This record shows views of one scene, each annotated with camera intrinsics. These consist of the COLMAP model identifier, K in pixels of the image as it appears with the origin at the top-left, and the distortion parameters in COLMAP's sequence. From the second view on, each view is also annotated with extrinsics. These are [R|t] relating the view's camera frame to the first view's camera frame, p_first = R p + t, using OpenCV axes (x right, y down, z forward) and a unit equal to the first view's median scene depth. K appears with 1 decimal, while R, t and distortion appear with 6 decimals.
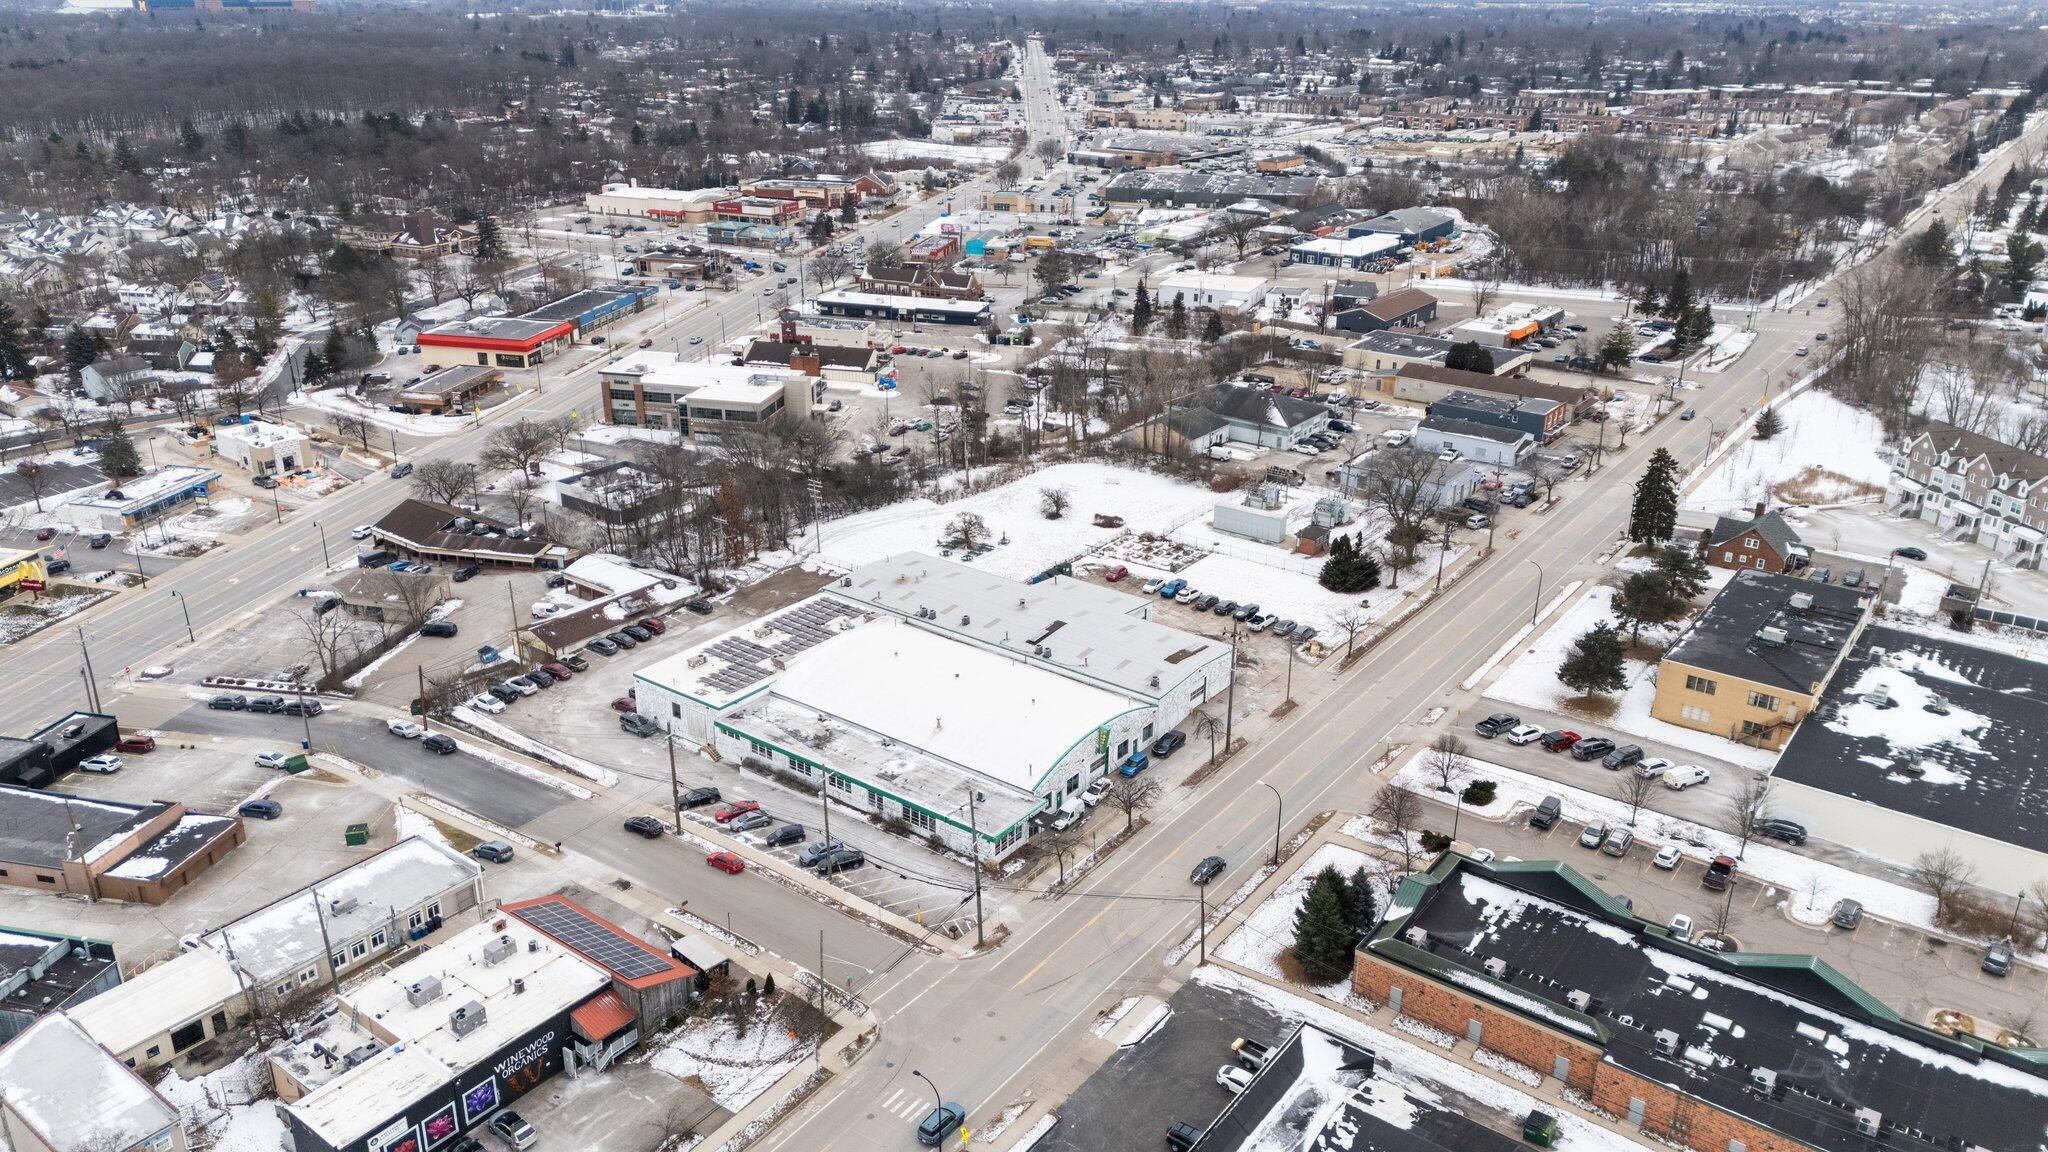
lens RADIAL K [[1483.1, 0, 1022.3], [0, 1483.1, 576.1], [0, 0, 1]] dist [0.000706, -0.000977]
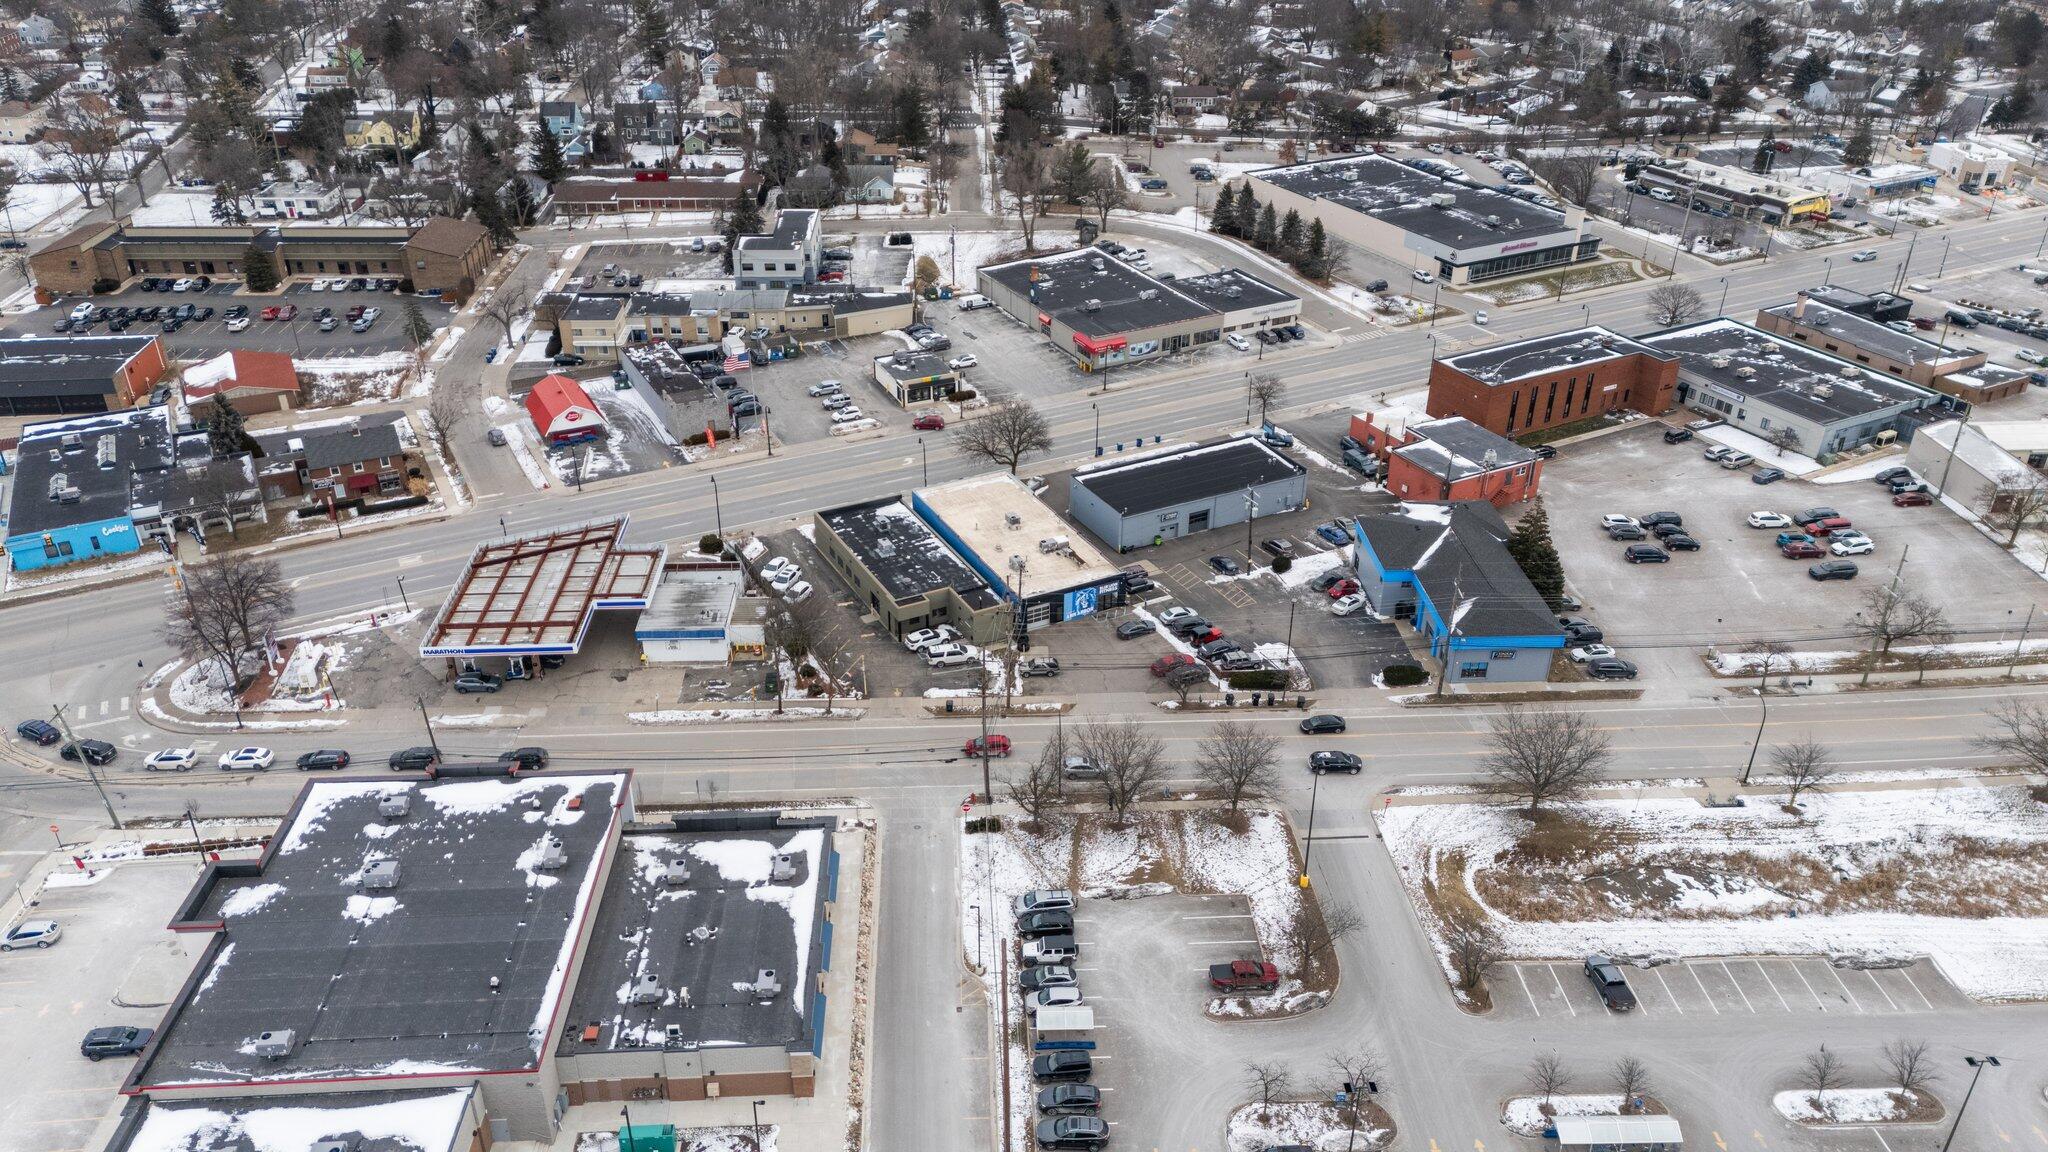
lens RADIAL K [[1483.1, 0, 1024.7], [0, 1483.1, 574.5], [0, 0, 1]] dist [0.000706, -0.000977]
pose [[0.635509, 0.359321, -0.683386, -0.065435], [-0.276540, 0.932318, 0.233042, 0.173339], [0.720870, 0.040883, 0.691863, -0.410167]]
